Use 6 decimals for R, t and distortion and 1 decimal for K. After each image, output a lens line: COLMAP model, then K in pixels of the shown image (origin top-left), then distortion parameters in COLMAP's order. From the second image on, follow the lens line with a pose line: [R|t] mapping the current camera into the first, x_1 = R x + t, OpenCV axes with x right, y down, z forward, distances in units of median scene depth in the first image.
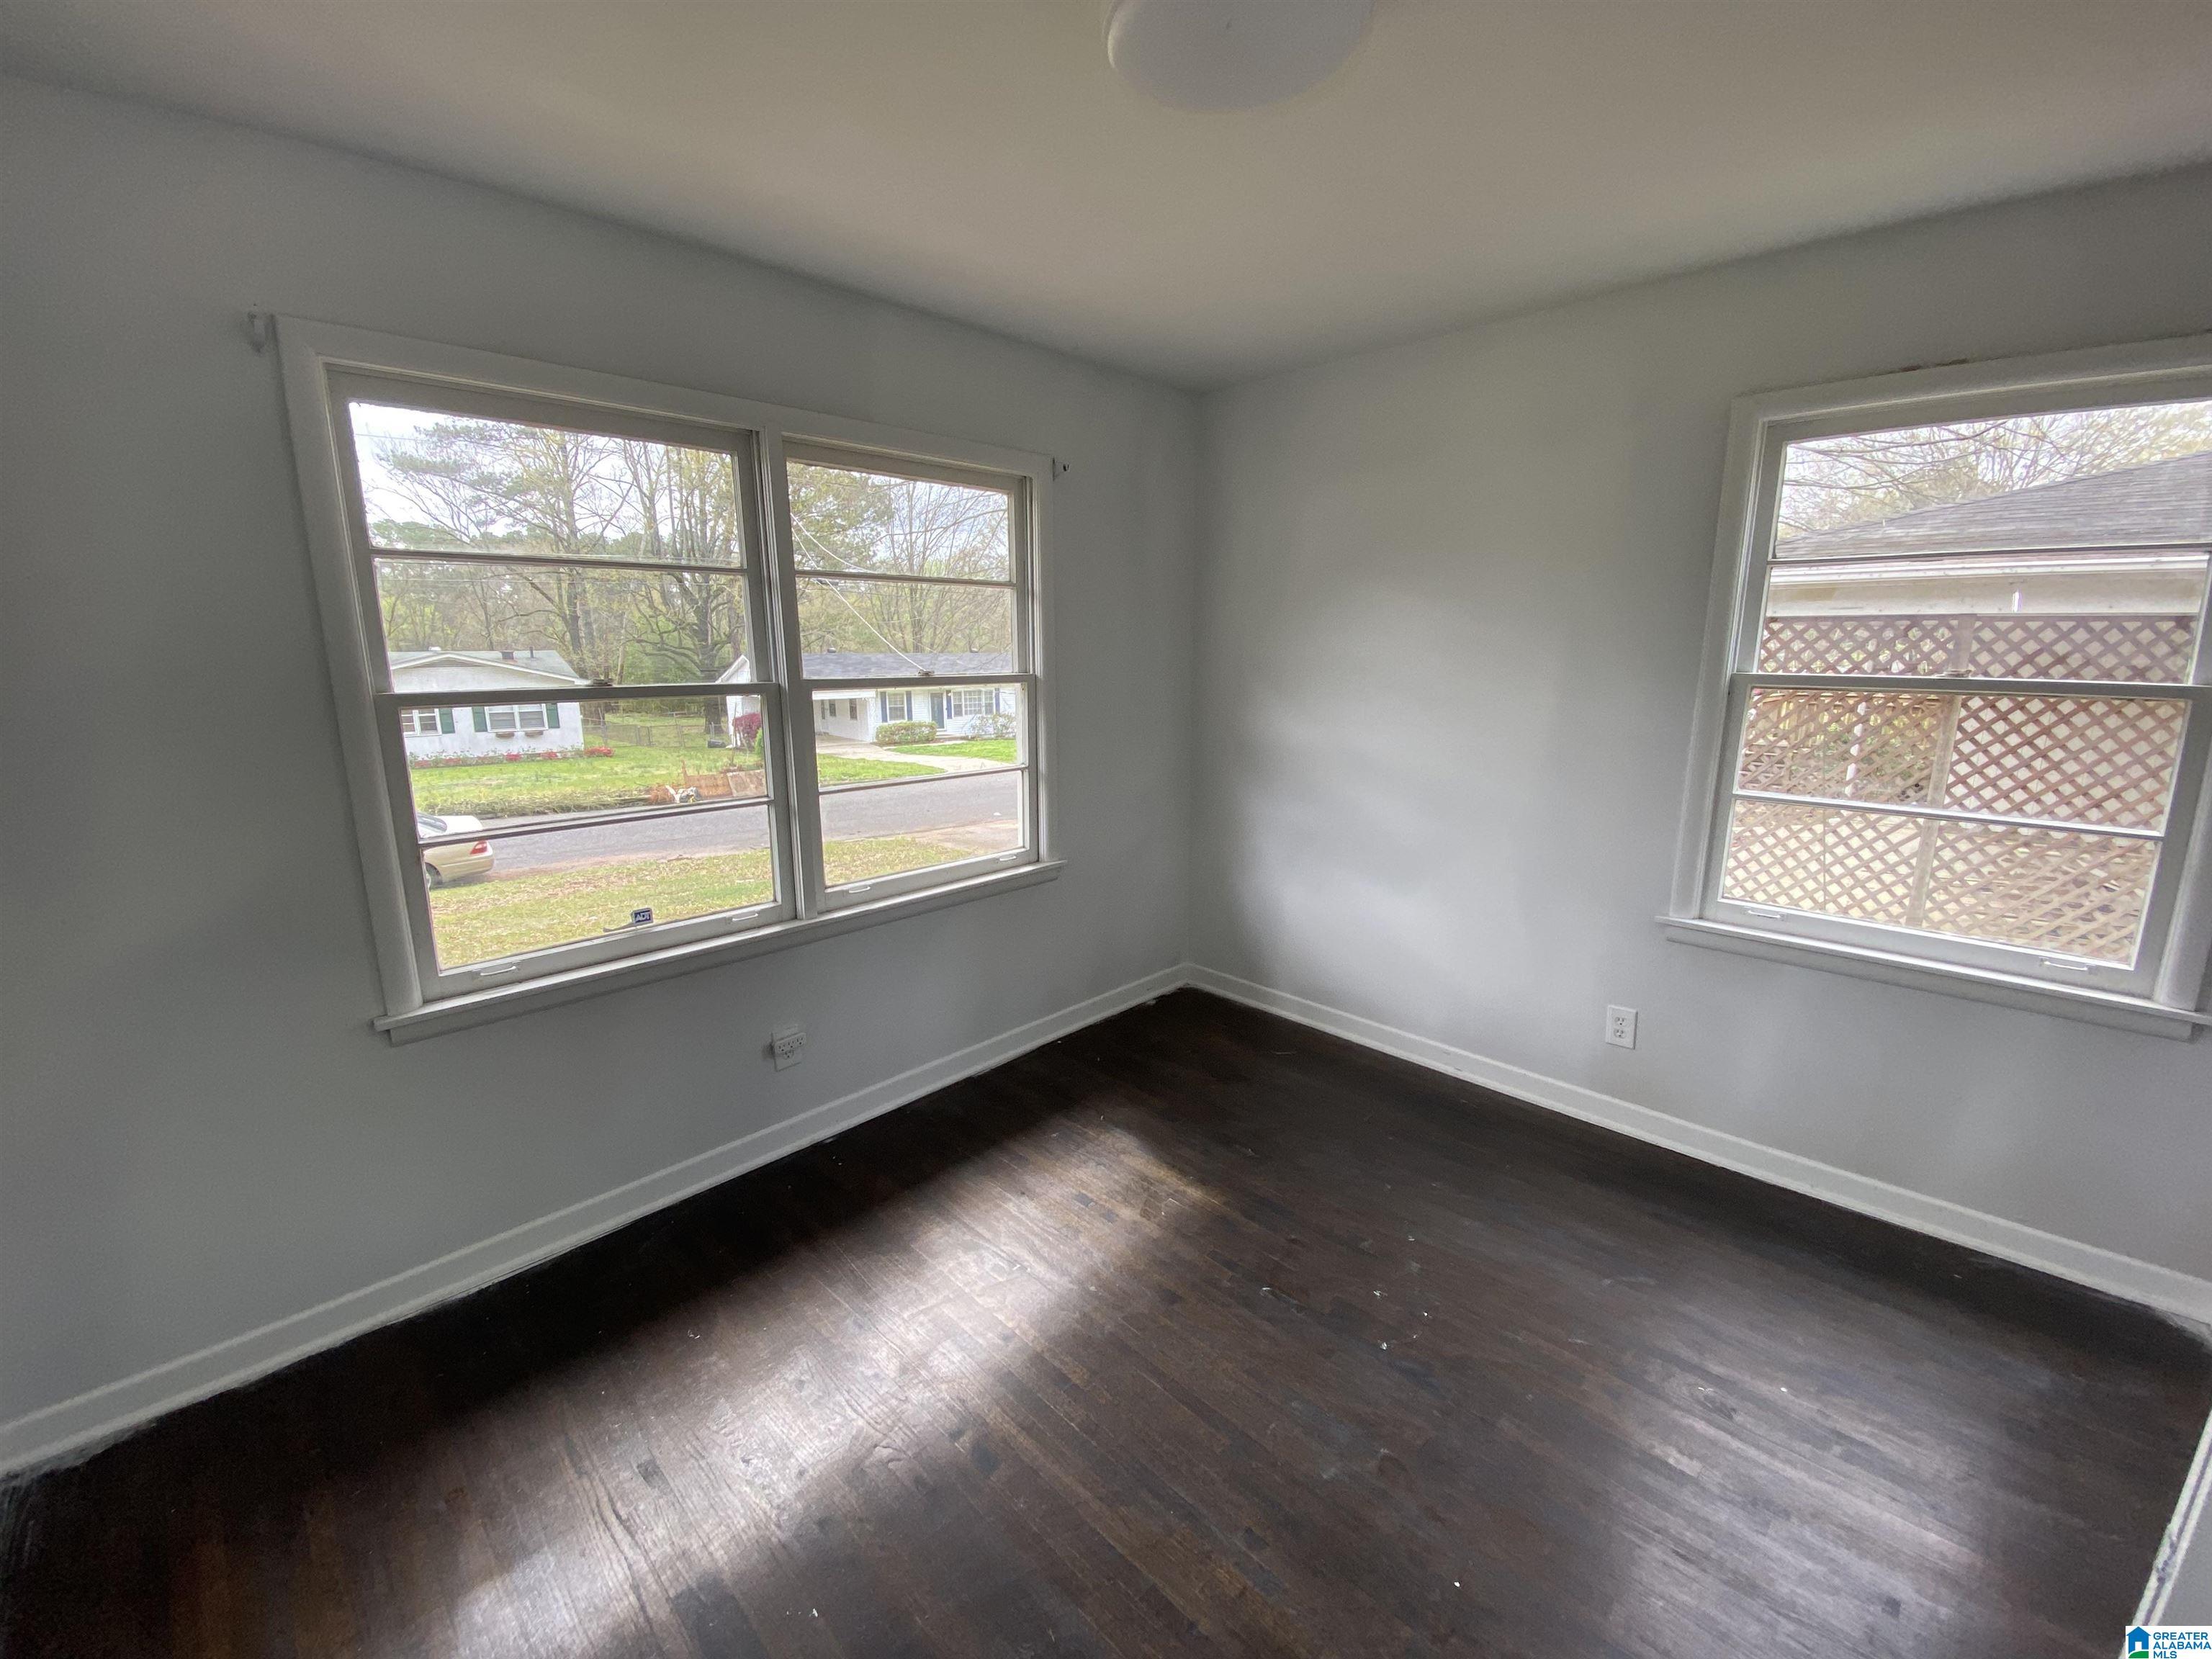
lens RADIAL K [[903.9, 0, 1106.0], [0, 903.9, 829.5], [0, 0, 1]] dist [0.014816, -0.018410]
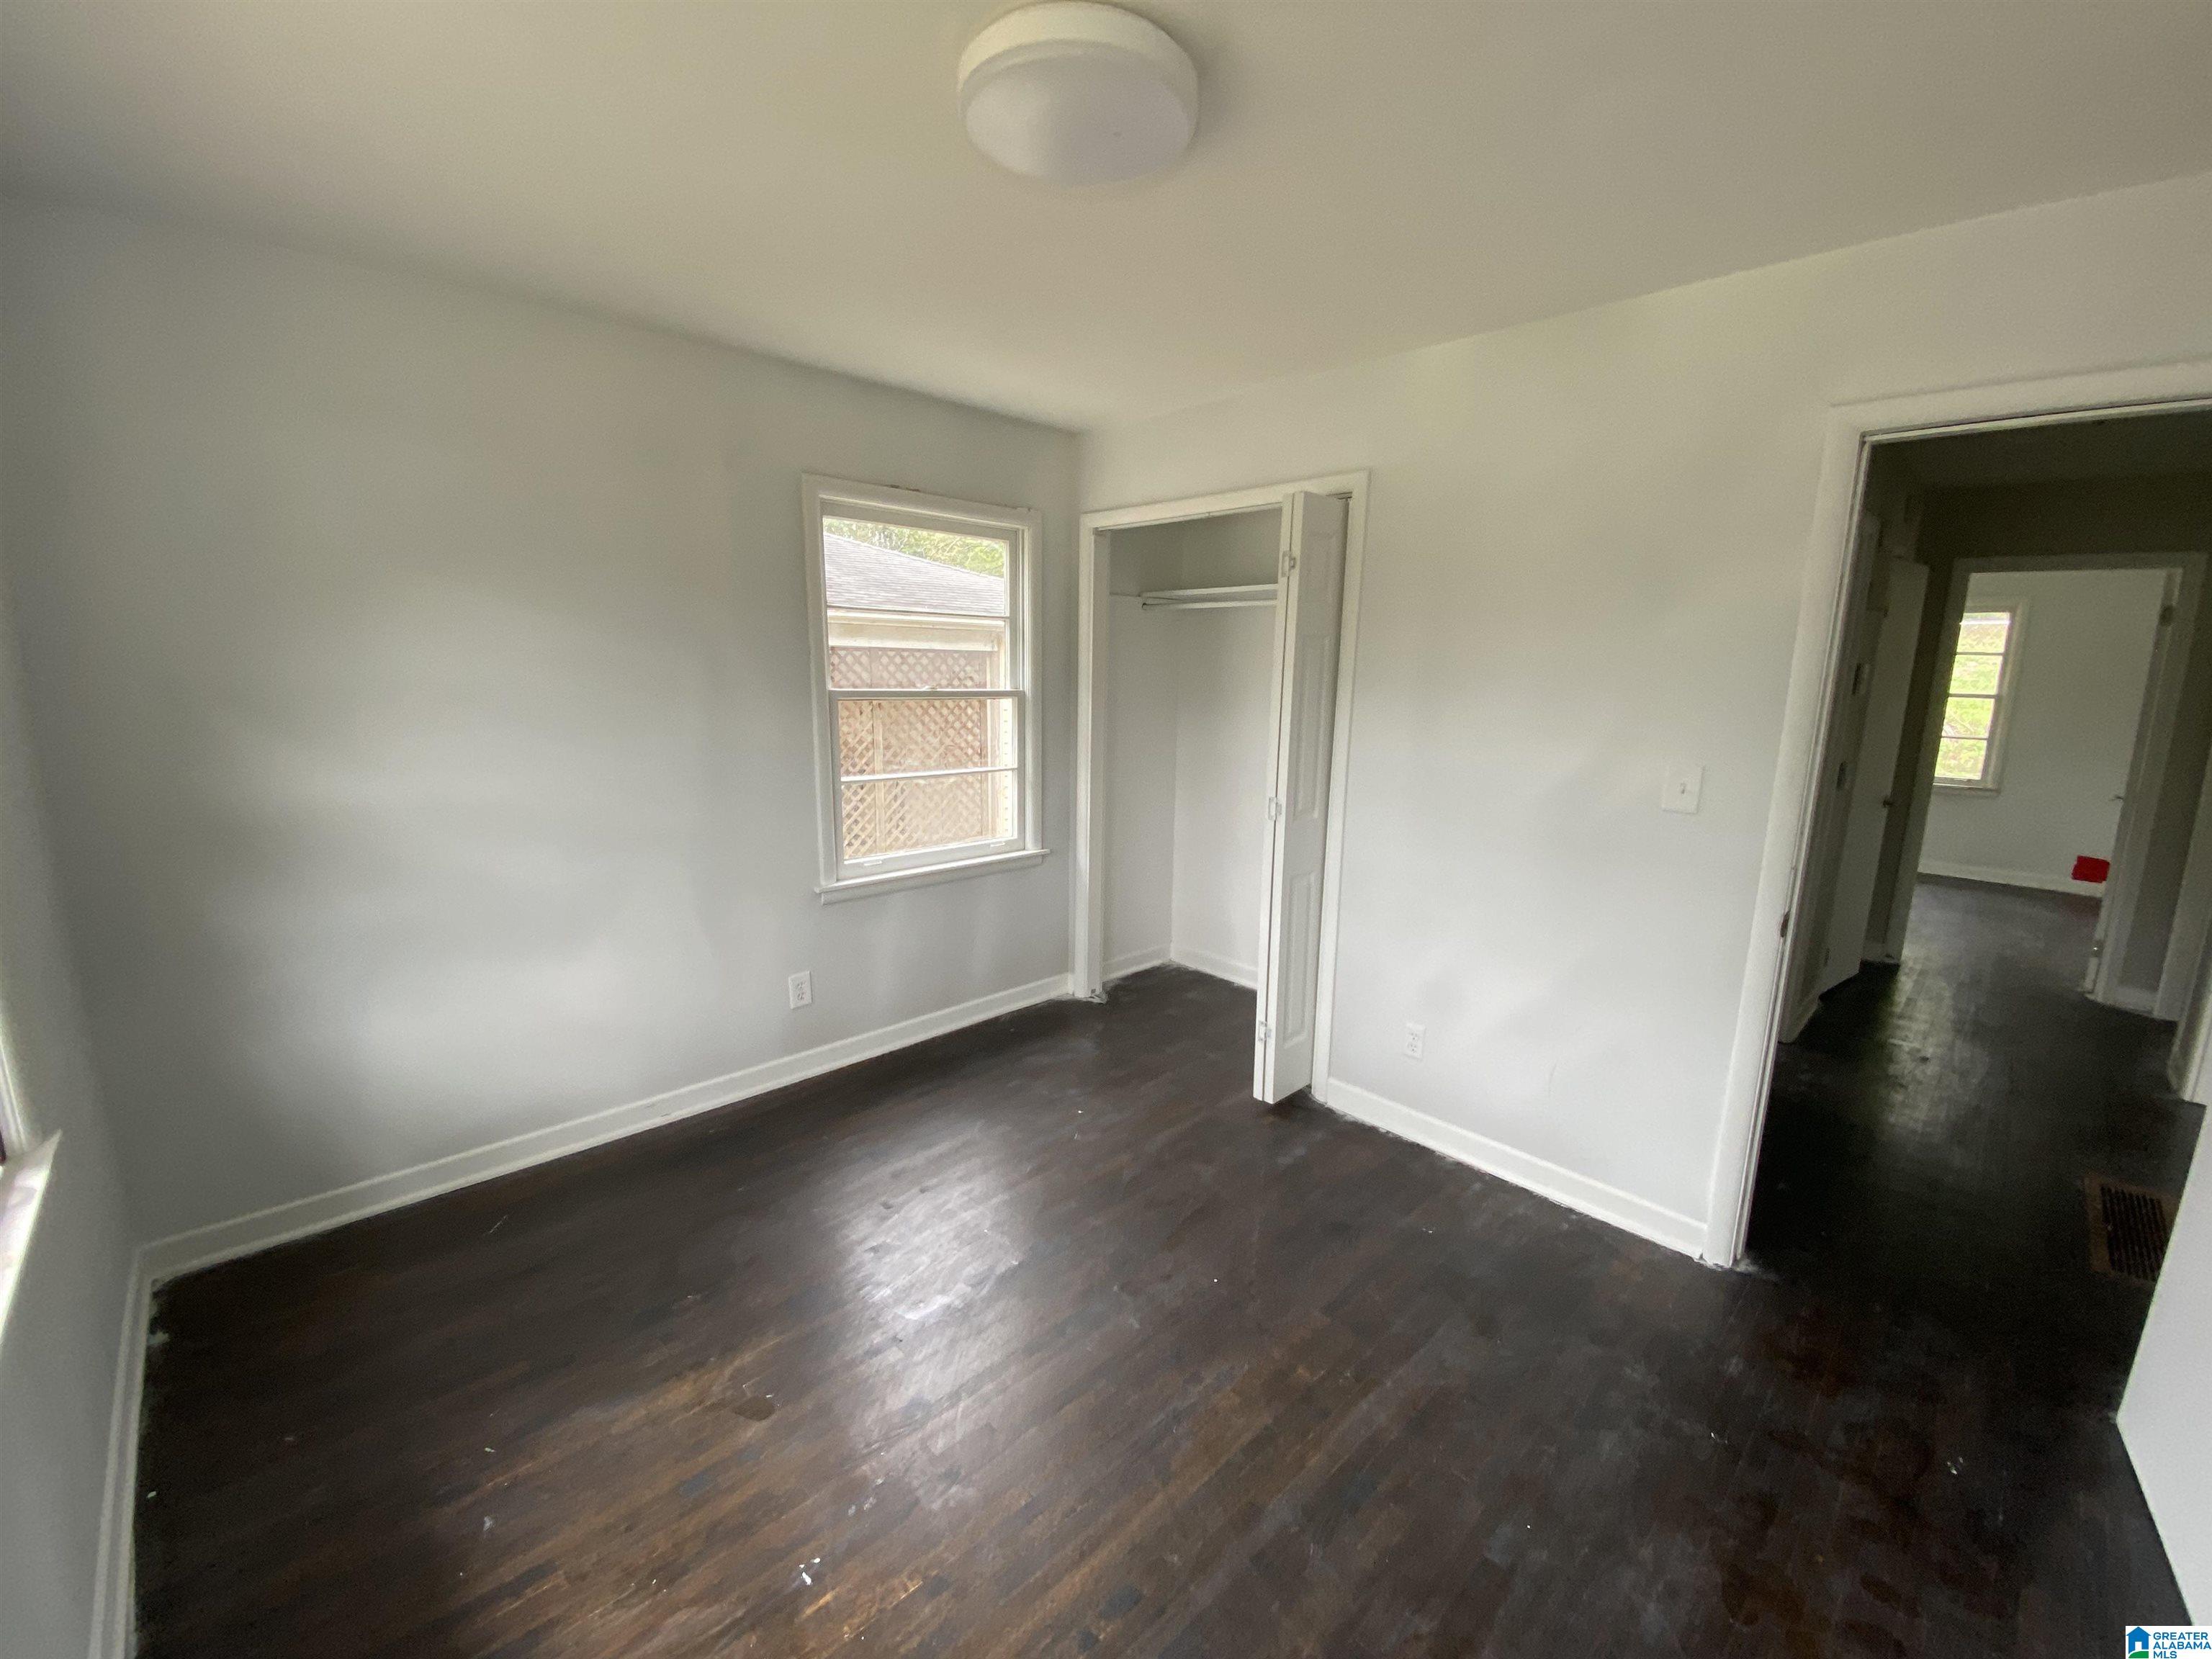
lens RADIAL K [[894.9, 0, 1086.2], [0, 894.9, 831.7], [0, 0, 1]] dist [0.000402, -0.008415]
pose [[0.022365, -0.174549, 0.984394, -0.530850], [0.188194, 0.967773, 0.167326, -0.105949], [-0.981877, 0.181515, 0.054493, 0.538447]]
